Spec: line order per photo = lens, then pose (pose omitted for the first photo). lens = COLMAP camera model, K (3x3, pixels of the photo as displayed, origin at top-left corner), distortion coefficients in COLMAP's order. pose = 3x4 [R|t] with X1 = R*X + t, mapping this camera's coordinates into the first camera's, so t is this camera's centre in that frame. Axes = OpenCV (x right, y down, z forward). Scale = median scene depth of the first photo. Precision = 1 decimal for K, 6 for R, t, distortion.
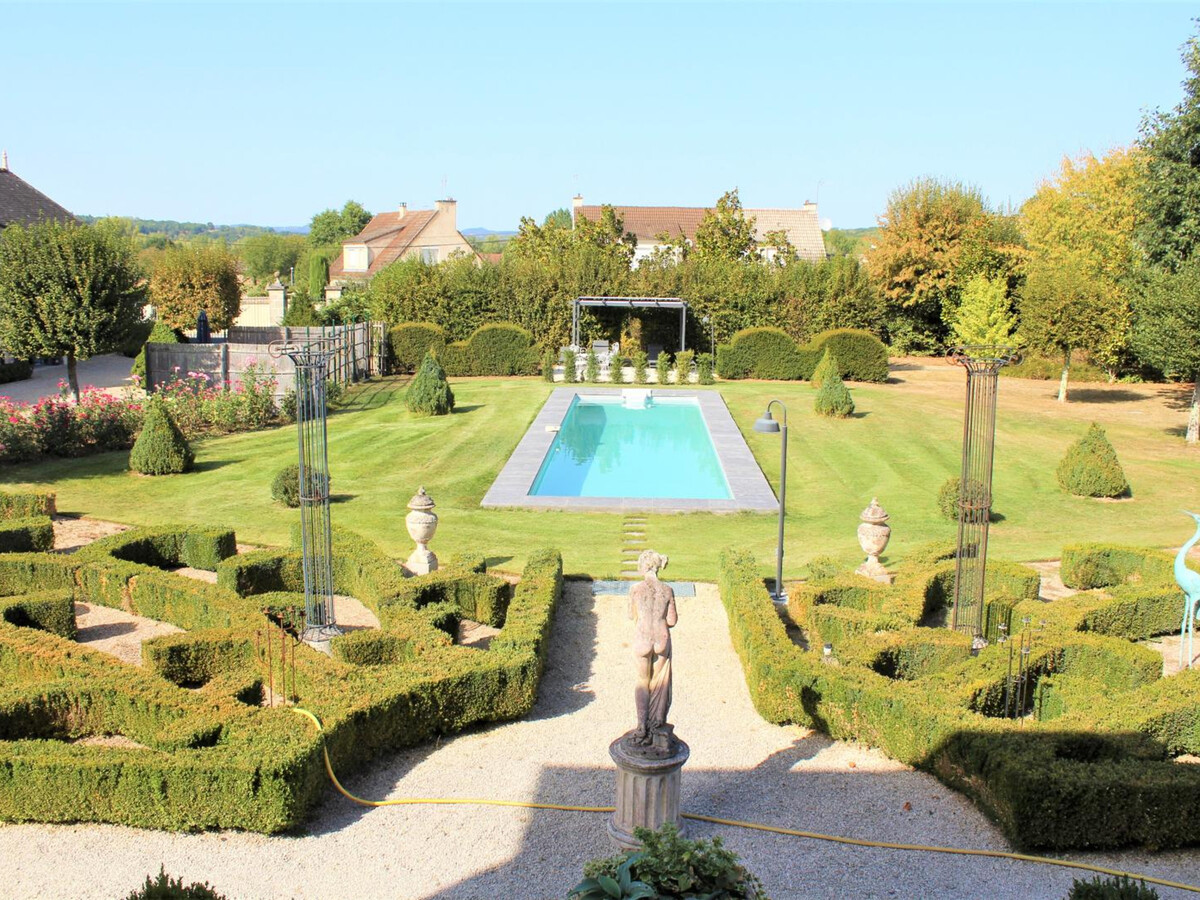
lens RADIAL K [[1135.6, 0, 600.0], [0, 1135.6, 450.0], [0, 0, 1]] dist [-0.161140, 0.119147]
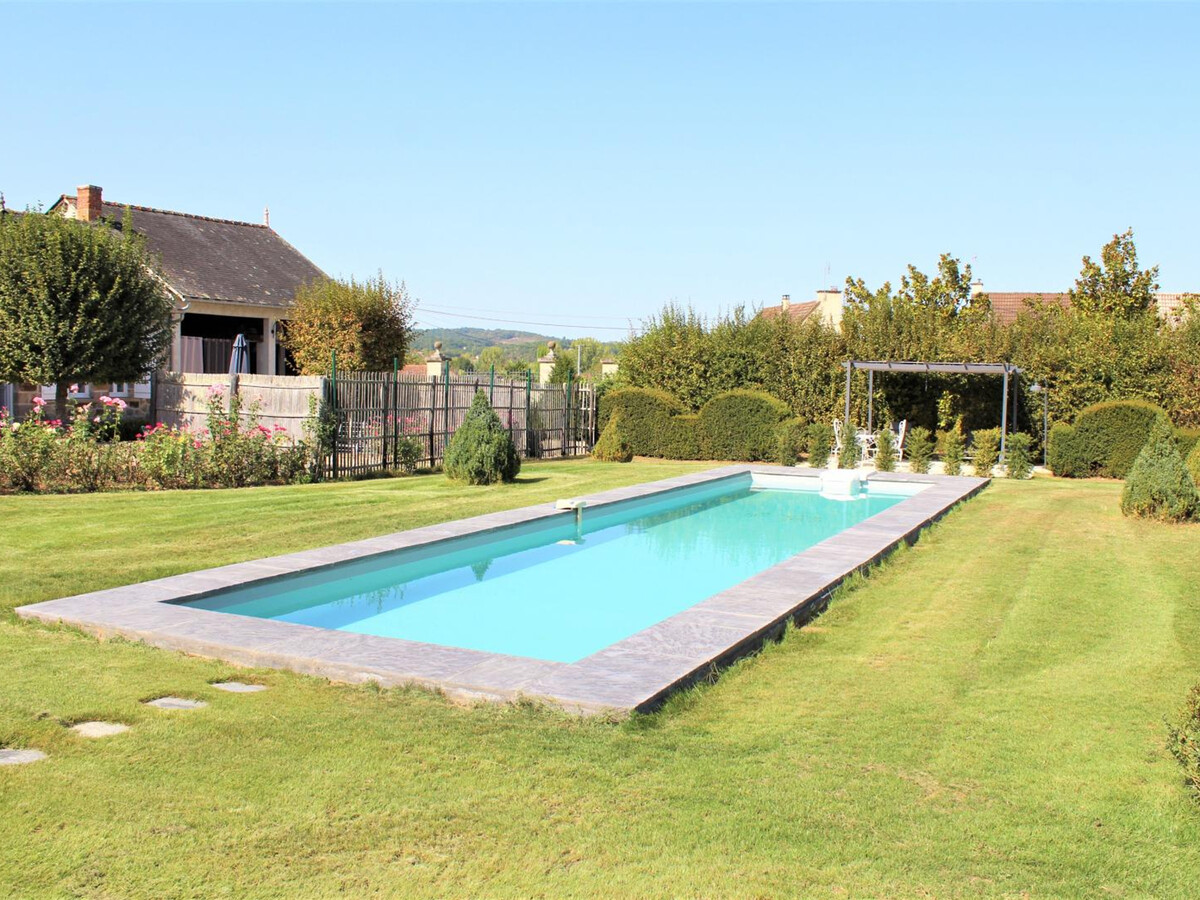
lens RADIAL K [[1135.6, 0, 600.0], [0, 1135.6, 450.0], [0, 0, 1]] dist [-0.161140, 0.119147]
pose [[0.915797, 0.030577, -0.400476, 0.119402], [-0.075152, 0.992533, -0.096072, 0.004604], [0.394548, 0.118079, 0.911257, 0.288025]]
